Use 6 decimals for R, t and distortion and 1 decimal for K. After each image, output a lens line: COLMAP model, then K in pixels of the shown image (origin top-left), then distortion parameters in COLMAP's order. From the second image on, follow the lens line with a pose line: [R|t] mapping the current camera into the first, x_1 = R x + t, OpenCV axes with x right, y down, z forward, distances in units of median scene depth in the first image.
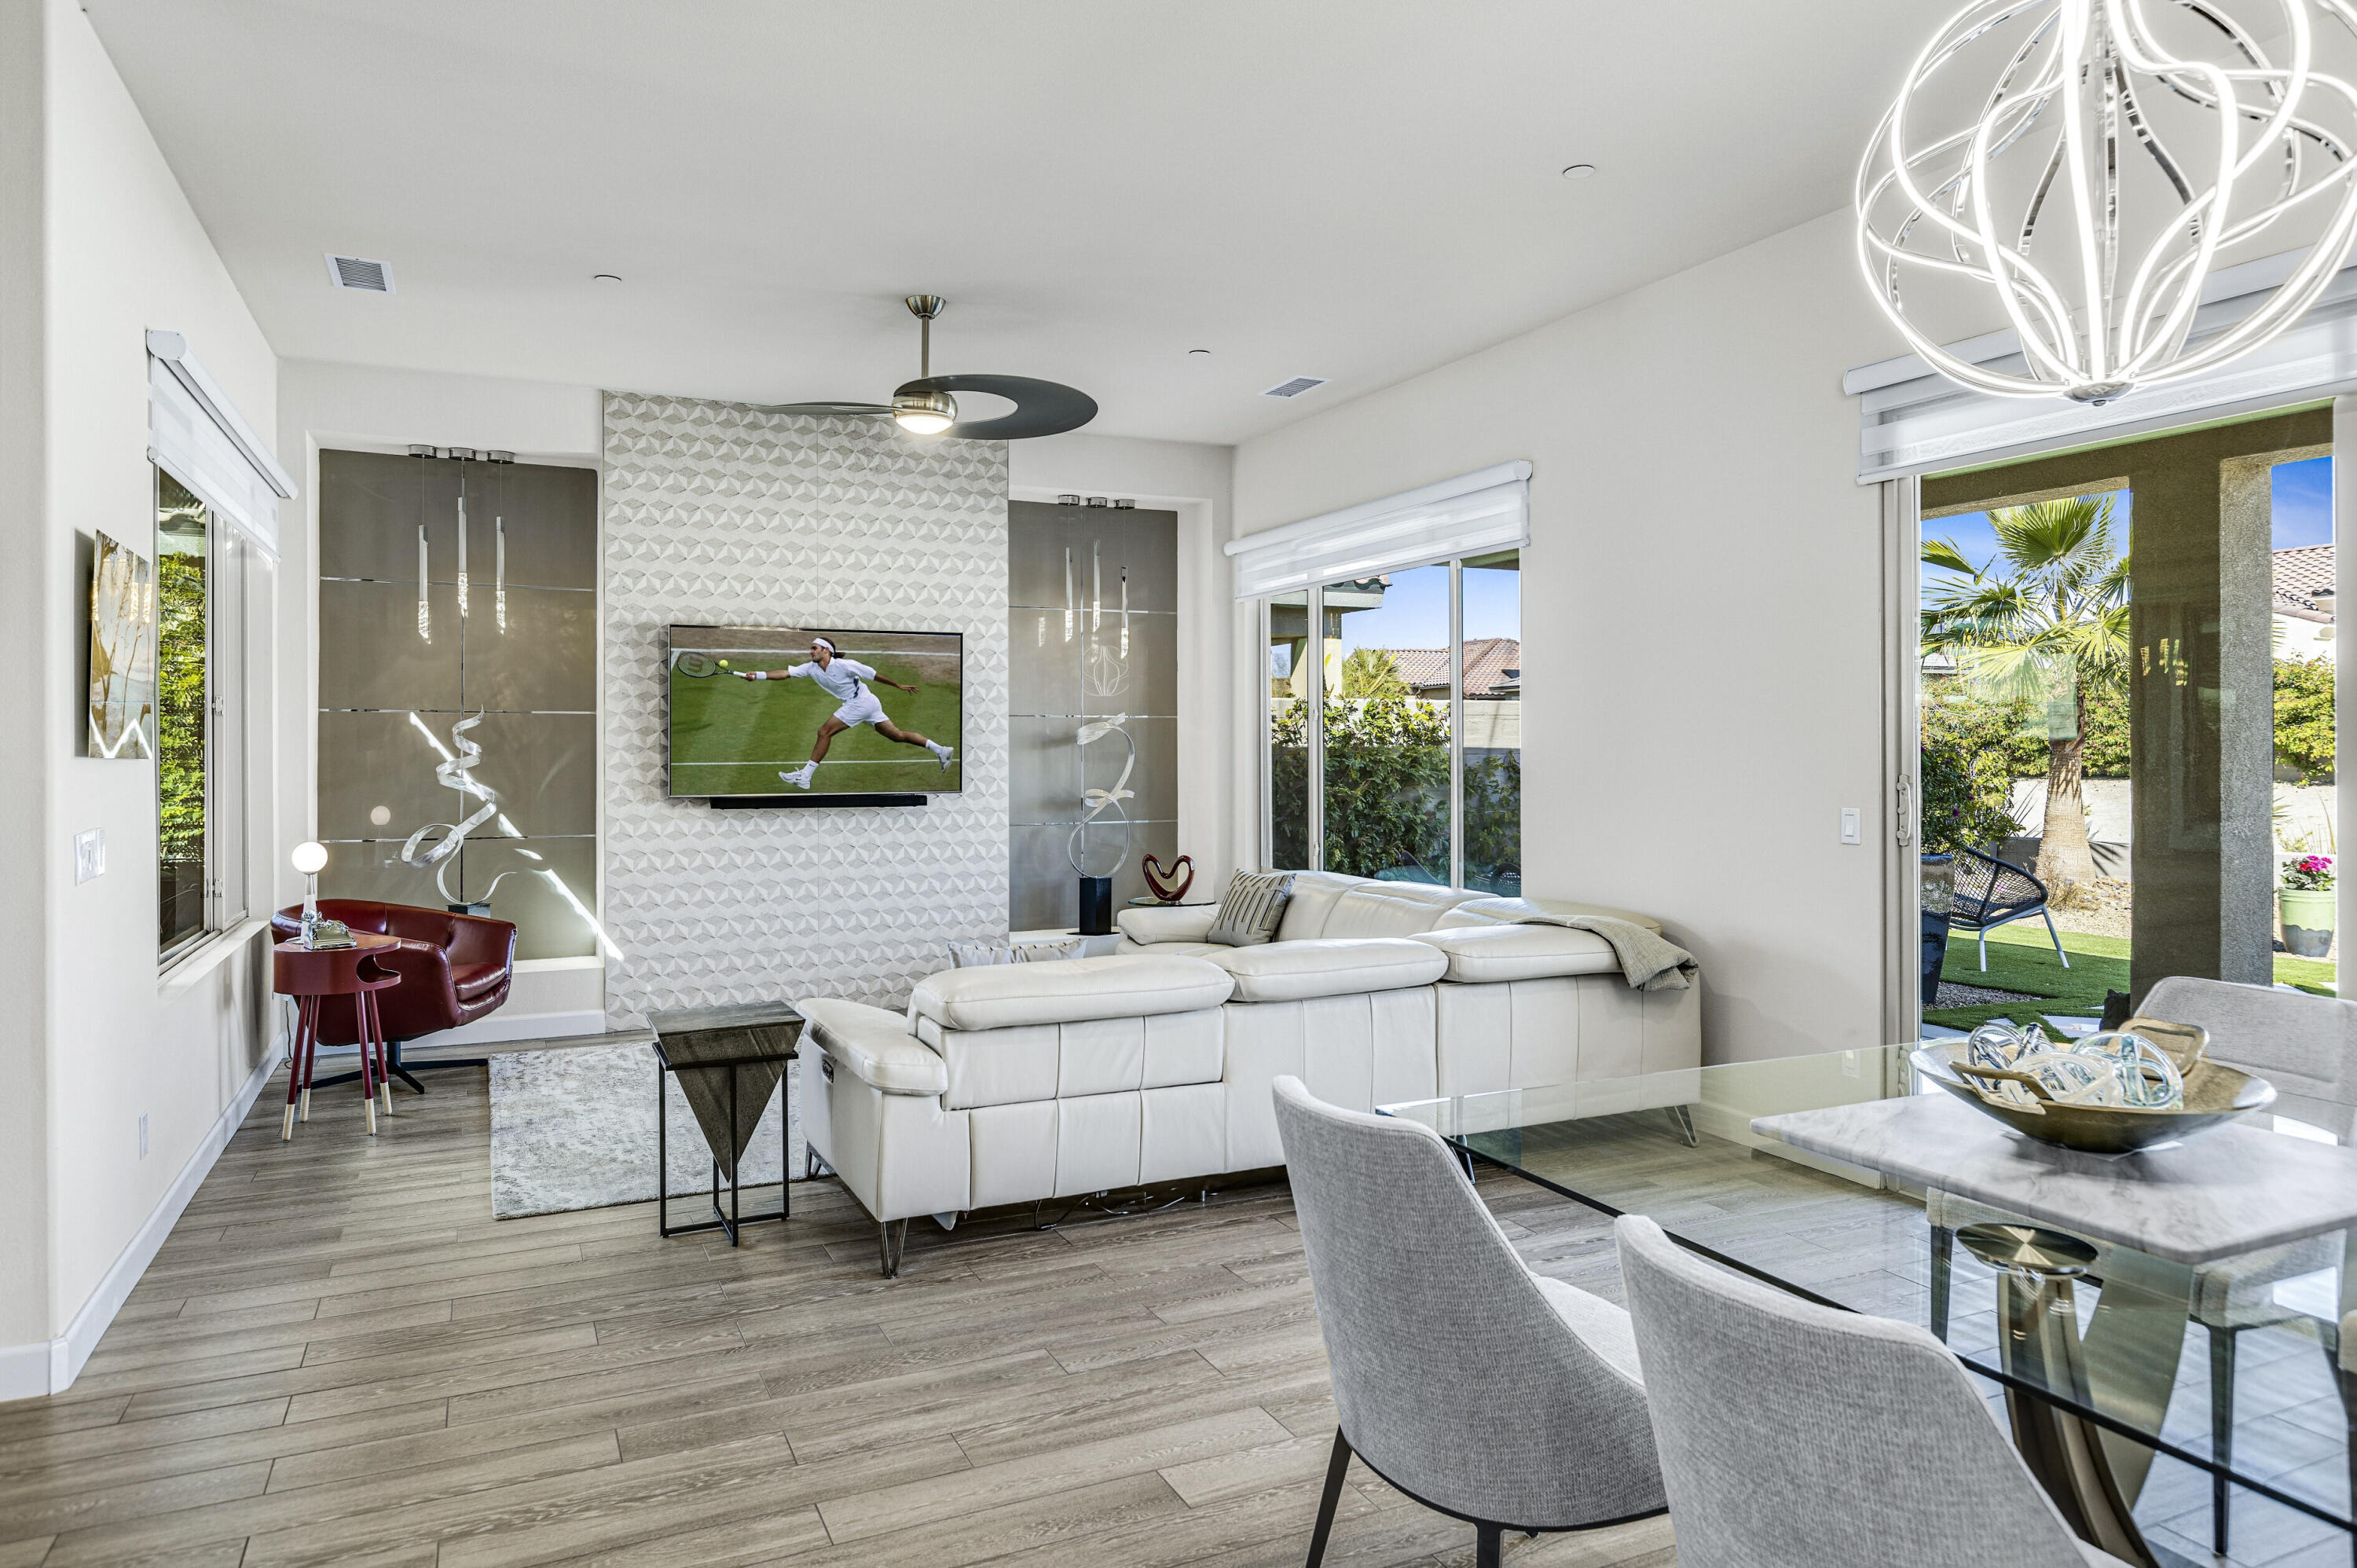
lens RADIAL K [[1500.7, 0, 1146.2], [0, 1500.7, 743.5], [0, 0, 1]] dist [0.011231, -0.006813]
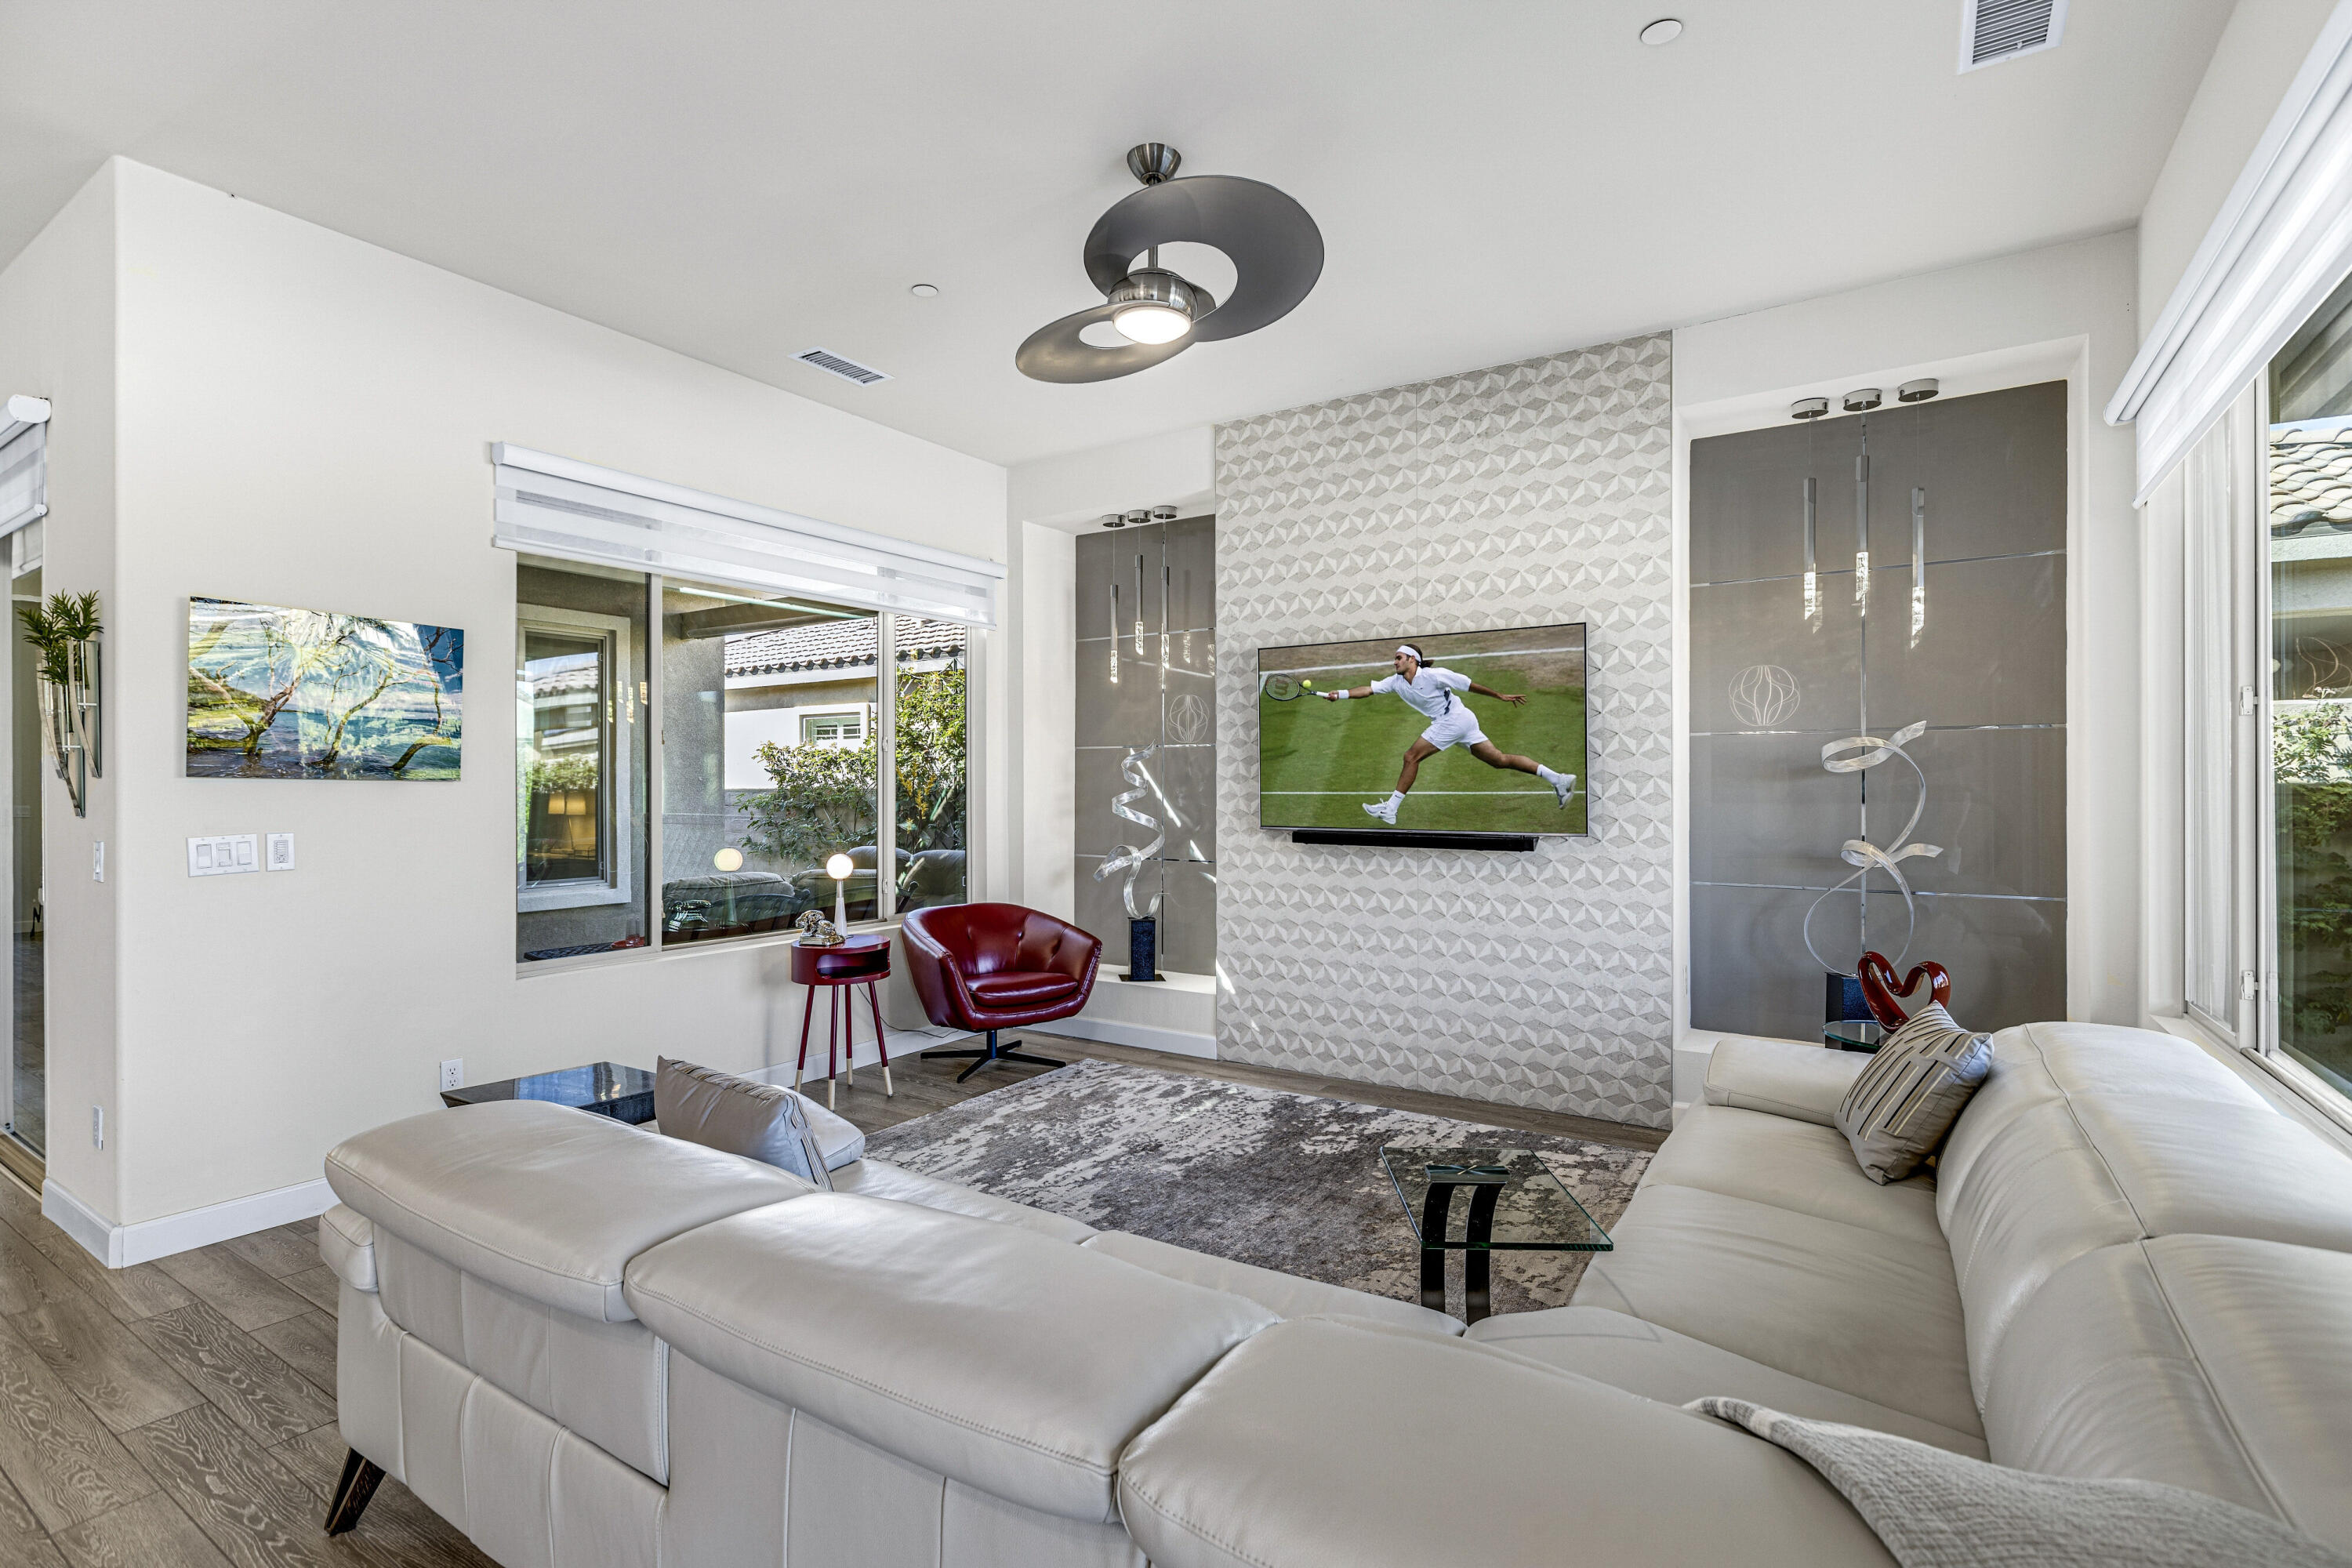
lens RADIAL K [[1121.0, 0, 1155.3], [0, 1121.0, 778.7], [0, 0, 1]] dist [0.002351, 0.000951]
pose [[0.526961, -0.003555, -0.849882, 0.251571], [-0.000303, 0.999990, -0.004370, 0.007041], [0.849889, 0.002560, 0.526955, 0.552931]]
